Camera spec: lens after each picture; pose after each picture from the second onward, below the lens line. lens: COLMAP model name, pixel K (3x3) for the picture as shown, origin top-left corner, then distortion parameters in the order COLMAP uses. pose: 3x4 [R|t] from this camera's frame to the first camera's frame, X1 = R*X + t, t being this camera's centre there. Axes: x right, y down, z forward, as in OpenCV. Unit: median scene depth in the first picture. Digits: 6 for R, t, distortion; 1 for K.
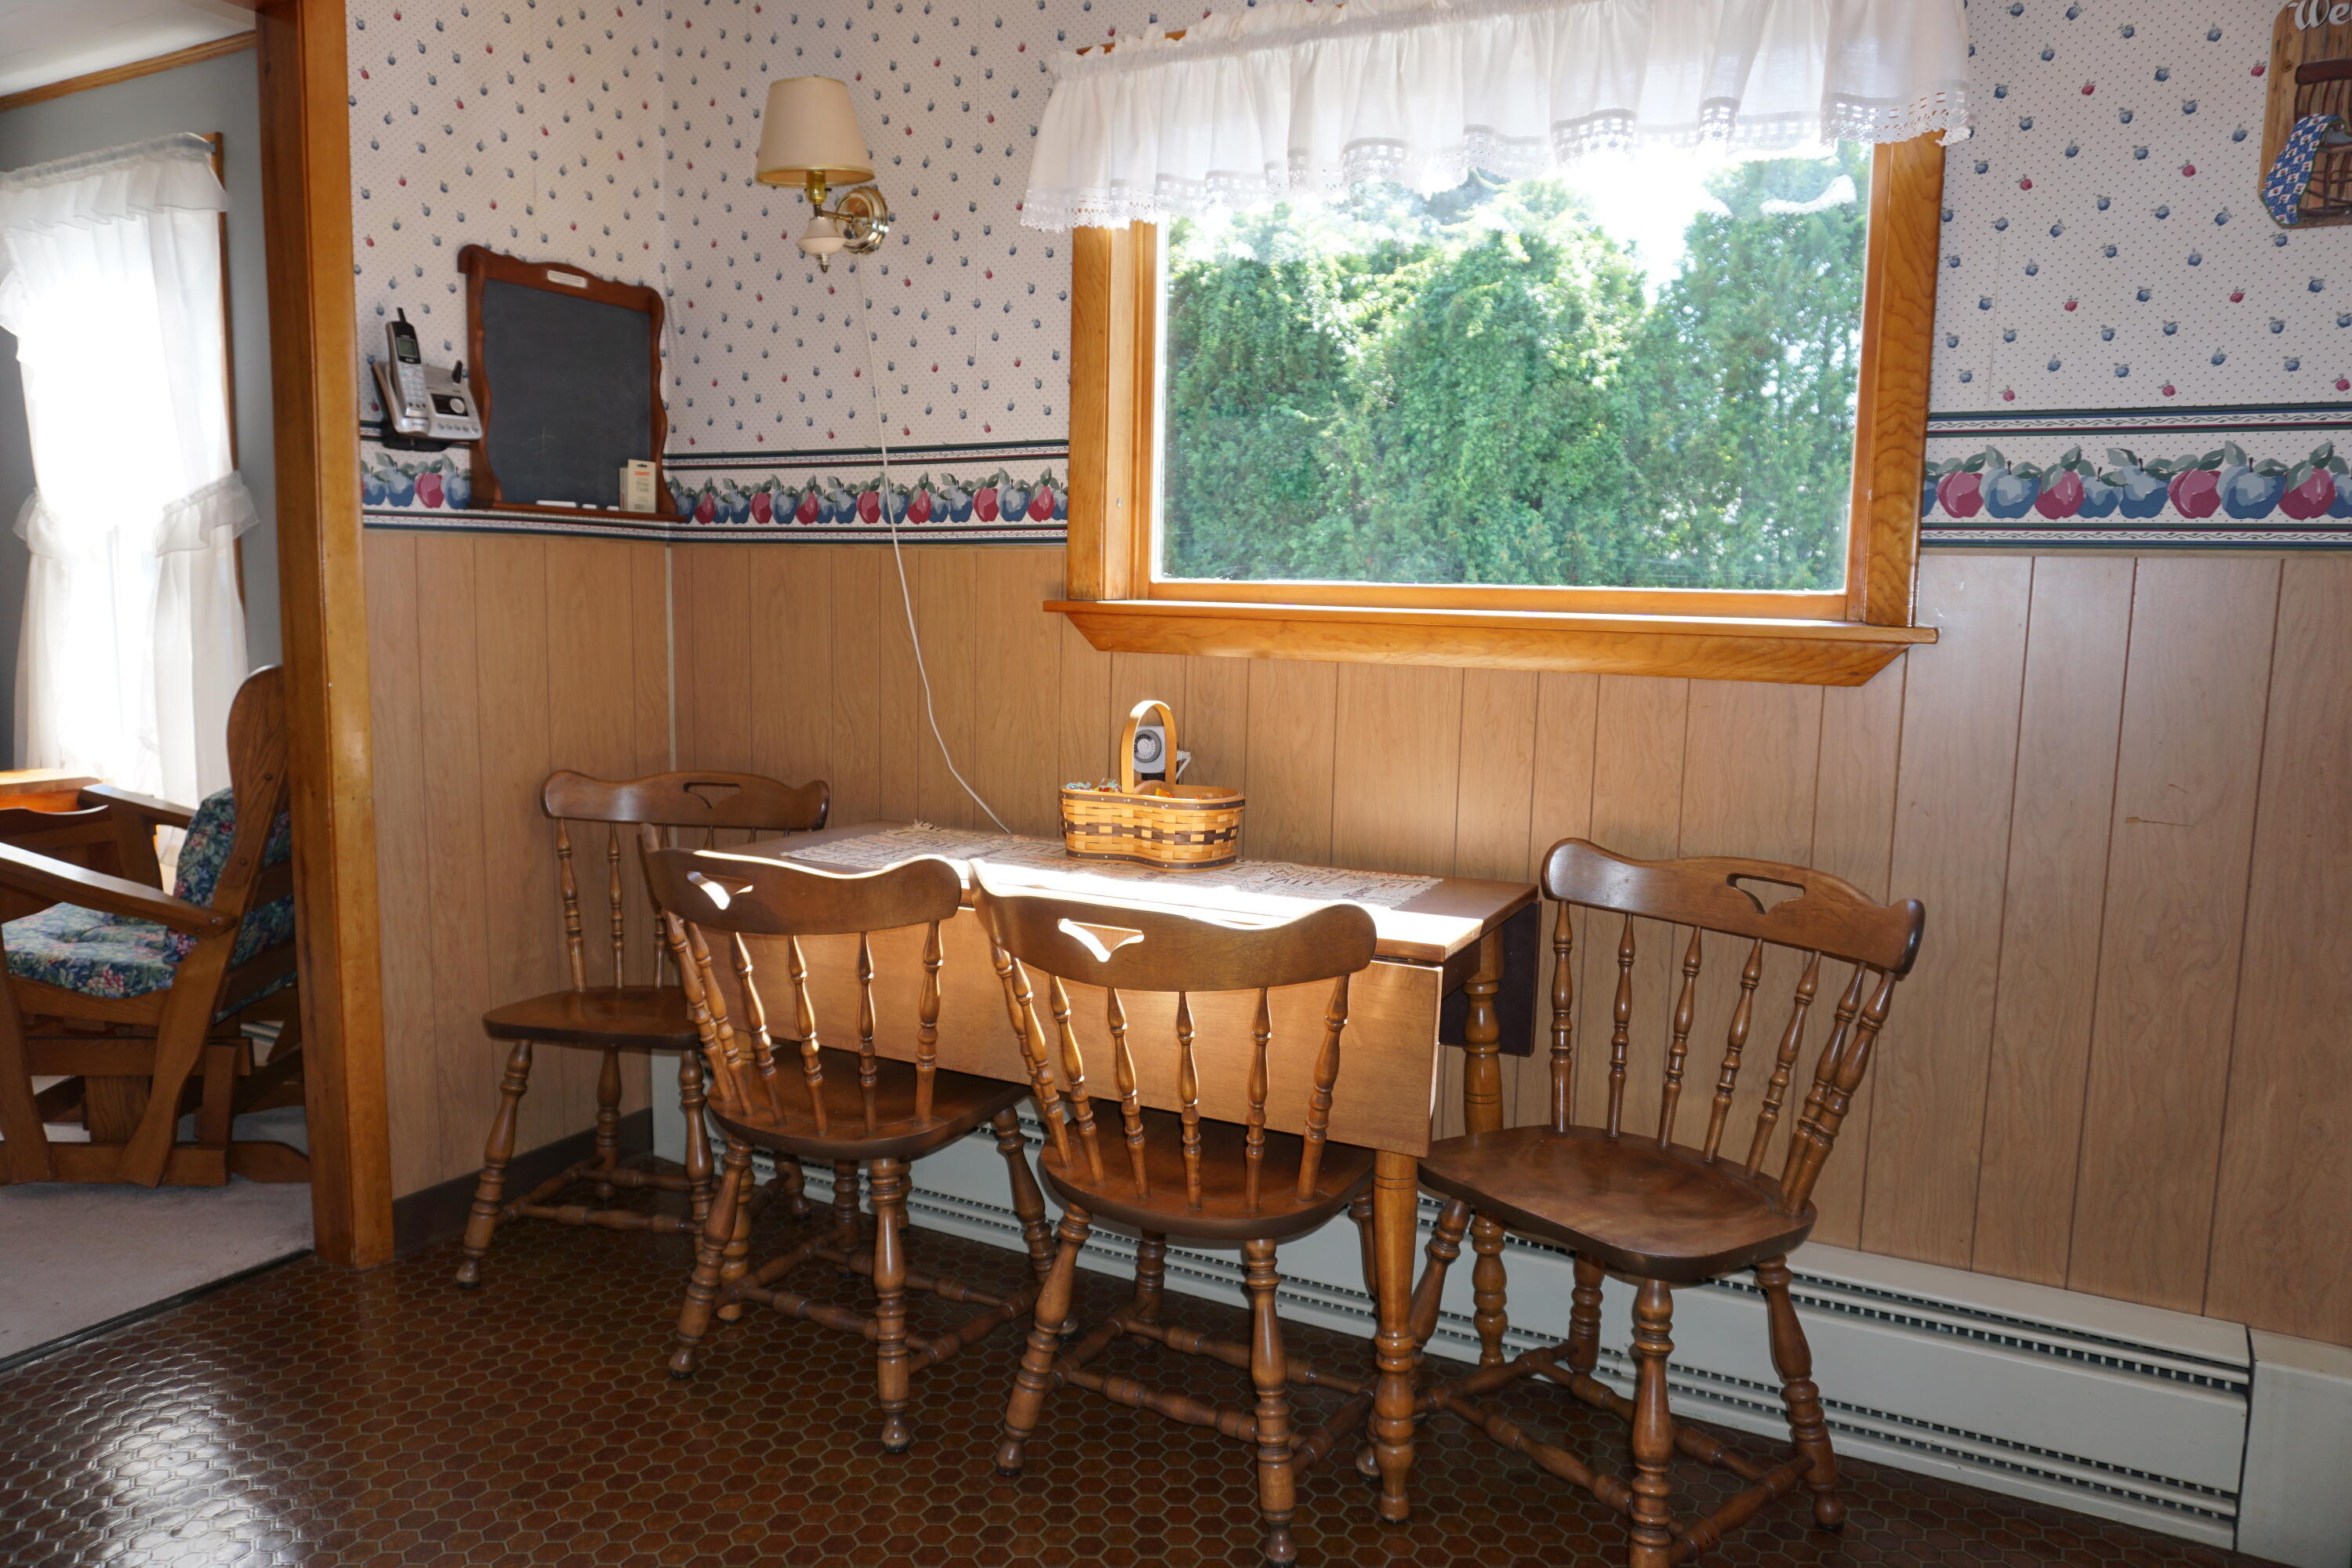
lens RADIAL K [[1573.6, 0, 1166.8], [0, 1573.6, 778.4], [0, 0, 1]] dist [-0.047798, 0.031041]
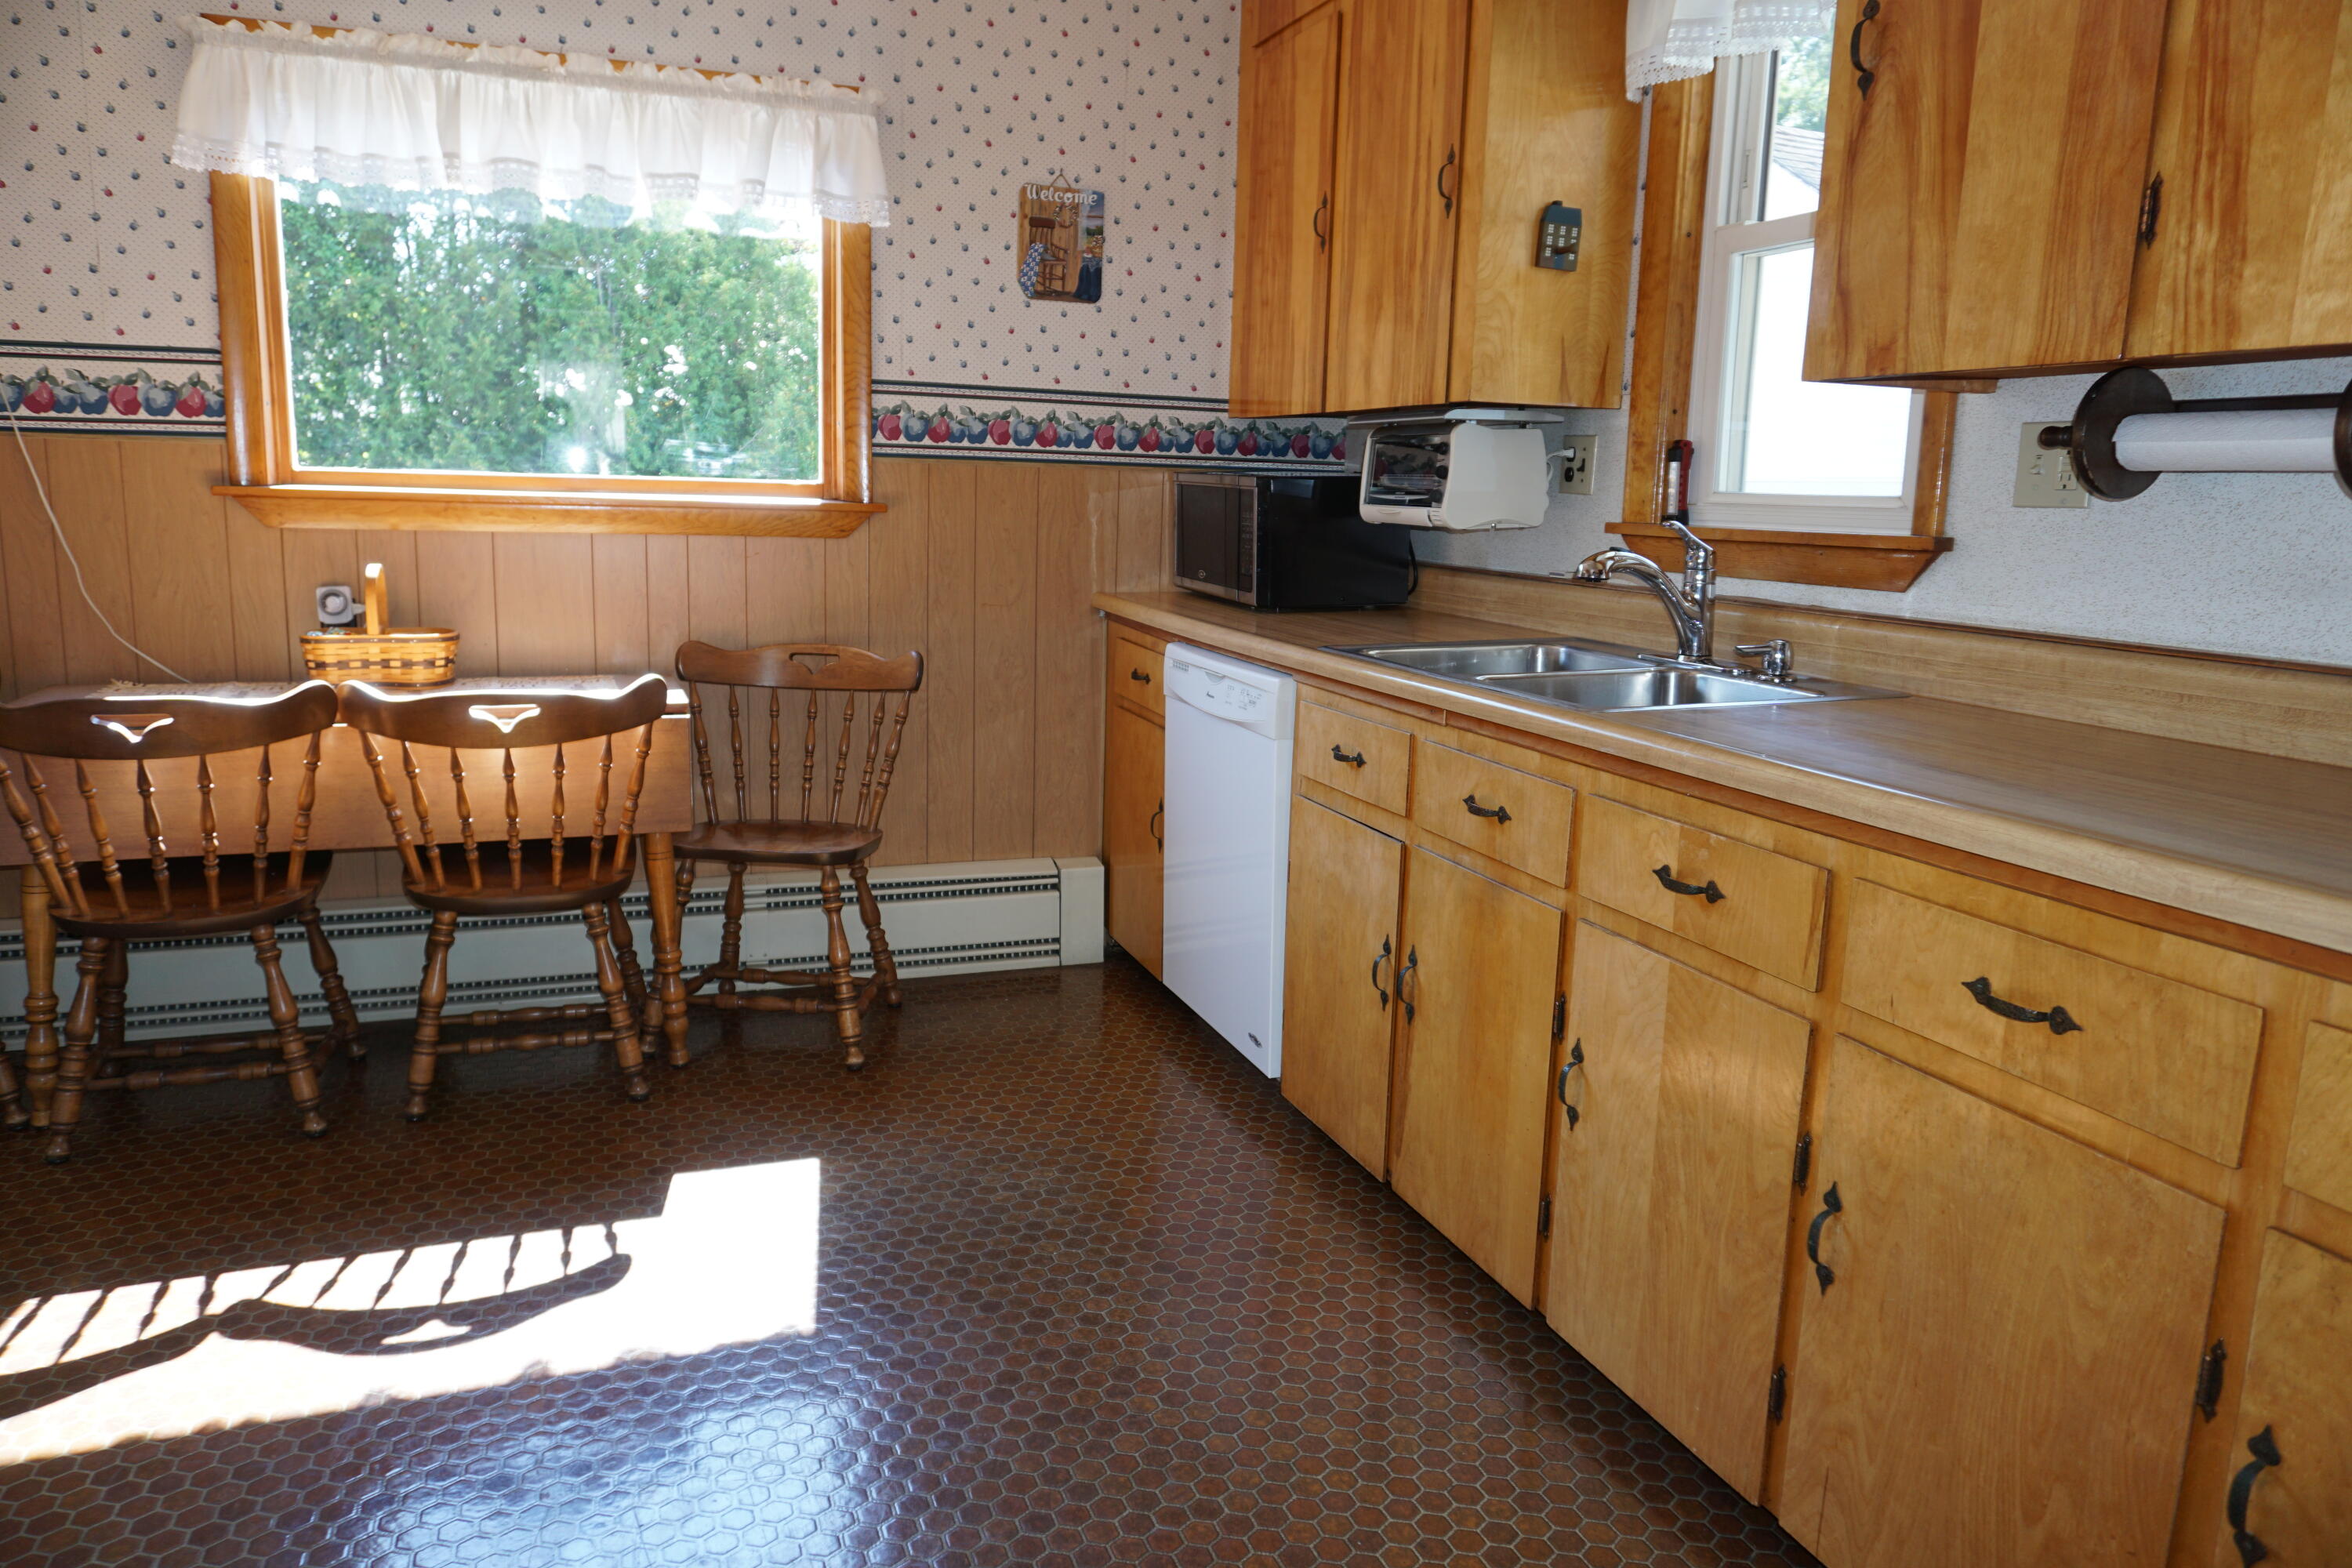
lens RADIAL K [[1573.6, 0, 1182.5], [0, 1573.6, 782.7], [0, 0, 1]] dist [-0.047798, 0.031041]
pose [[0.651368, -0.137552, 0.746189, -0.646862], [0.071508, 0.990182, 0.120109, 0.026939], [-0.755385, -0.024877, 0.654809, -0.421455]]
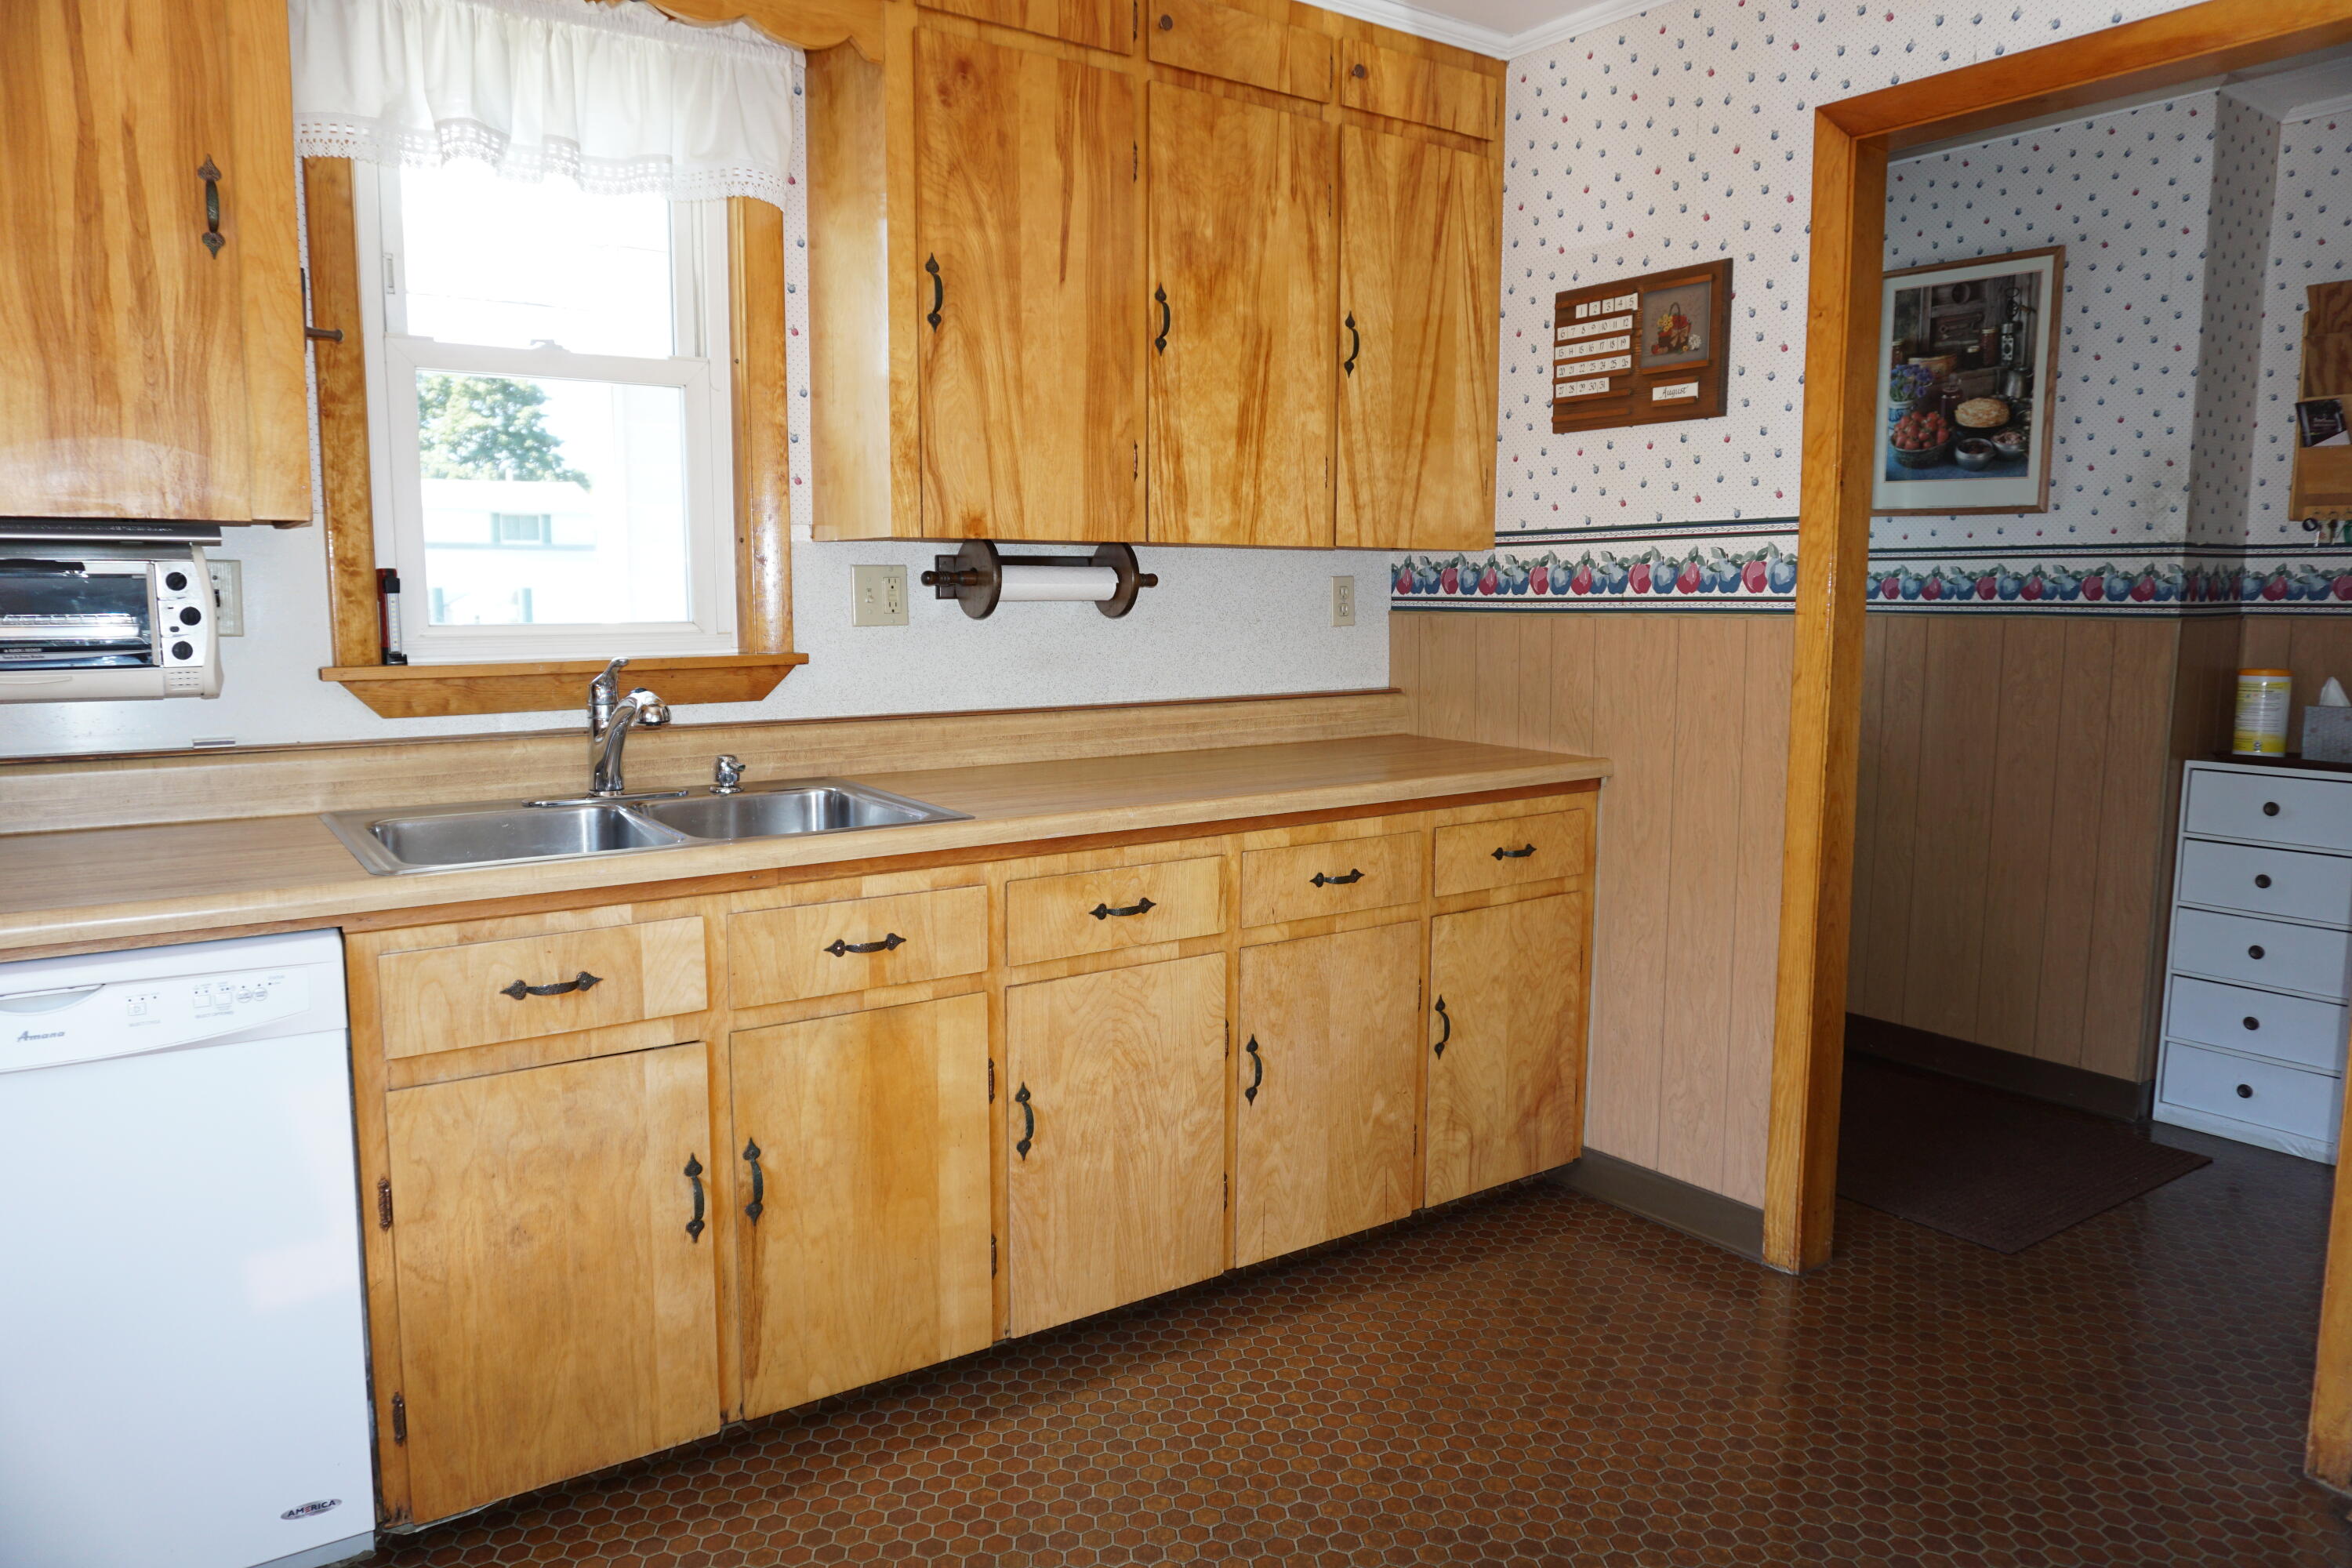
lens RADIAL K [[1573.6, 0, 1167.3], [0, 1573.6, 778.3], [0, 0, 1]] dist [-0.047798, 0.031041]
pose [[-0.898910, -0.066318, 0.433086, -0.370444], [0.036740, 0.973587, 0.225340, -0.162326], [-0.436591, 0.218471, -0.872731, 0.954651]]
